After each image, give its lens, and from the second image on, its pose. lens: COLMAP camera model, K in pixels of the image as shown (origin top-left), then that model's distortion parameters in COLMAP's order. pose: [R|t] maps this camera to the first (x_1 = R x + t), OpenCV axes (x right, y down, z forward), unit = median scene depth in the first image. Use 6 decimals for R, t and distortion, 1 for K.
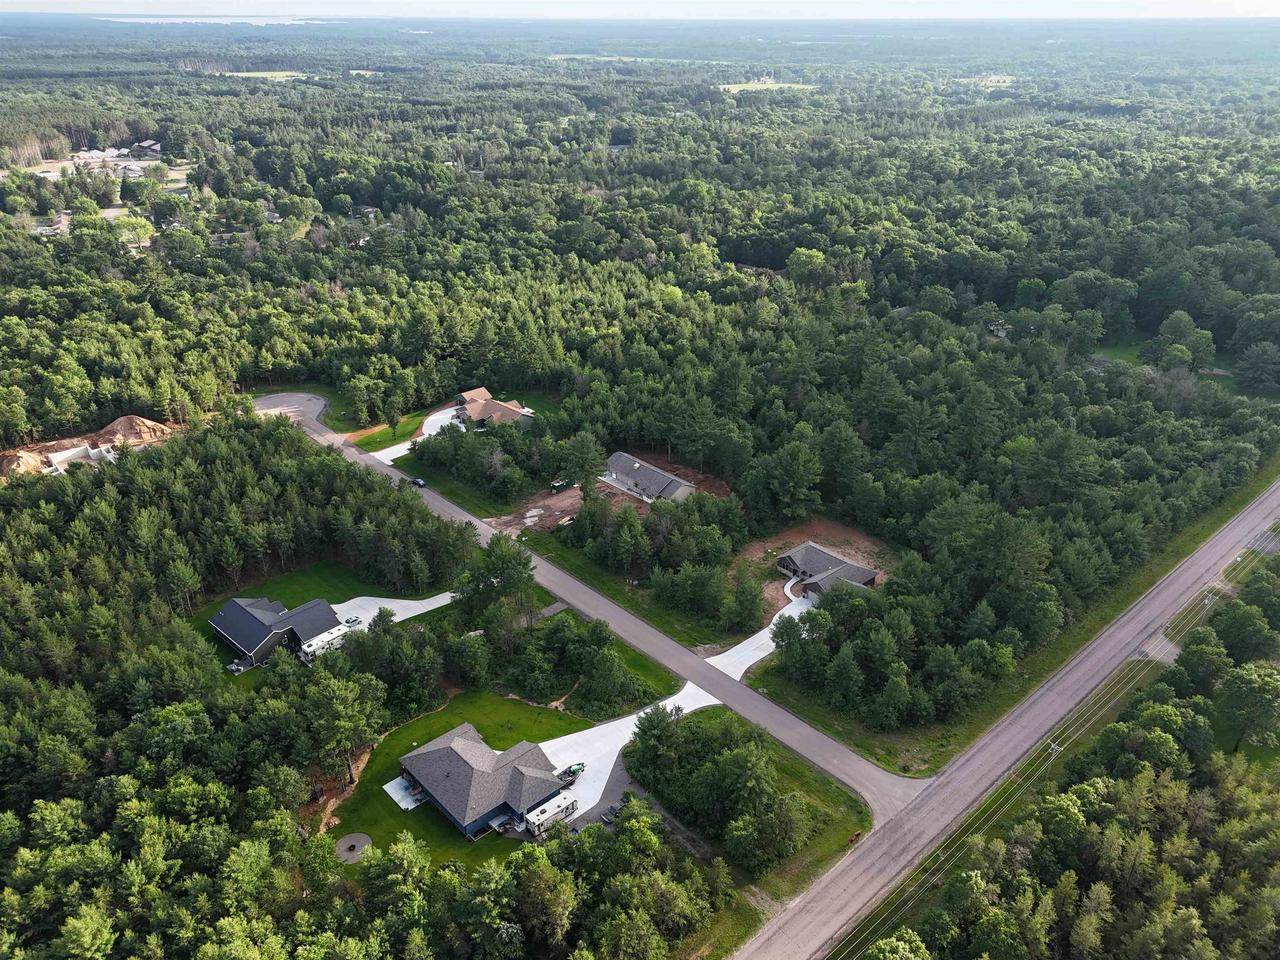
lens RADIAL K [[936.9, 0, 640.0], [0, 936.9, 480.0], [0, 0, 1]] dist [0.069768, -0.073507]
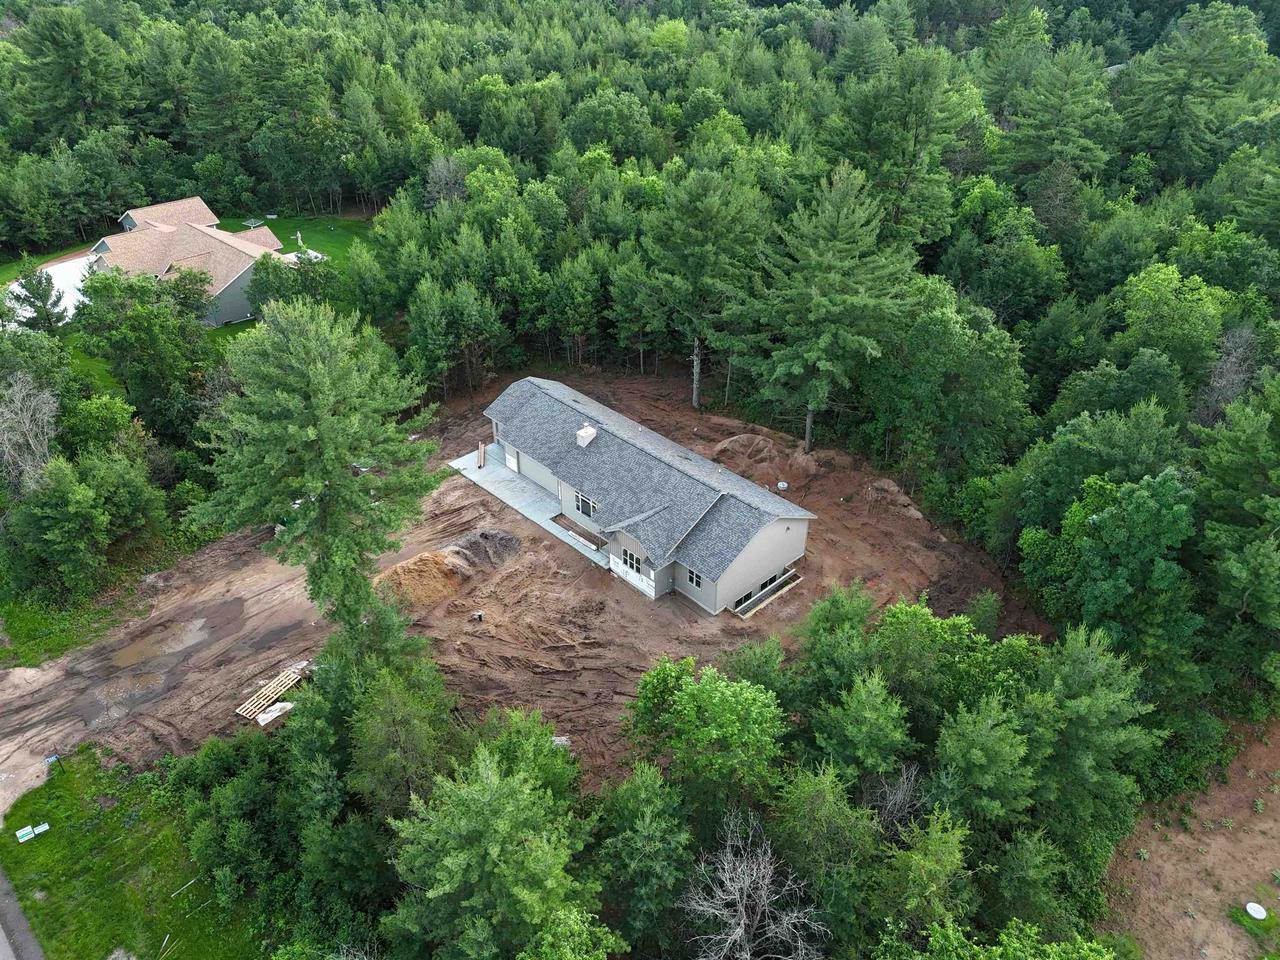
lens RADIAL K [[936.9, 0, 640.0], [0, 936.9, 480.0], [0, 0, 1]] dist [0.069768, -0.073507]
pose [[0.999701, -0.011807, 0.021430, 0.005752], [0.009199, 0.992980, 0.117927, -0.031240], [-0.022671, -0.117694, 0.992791, 0.668518]]
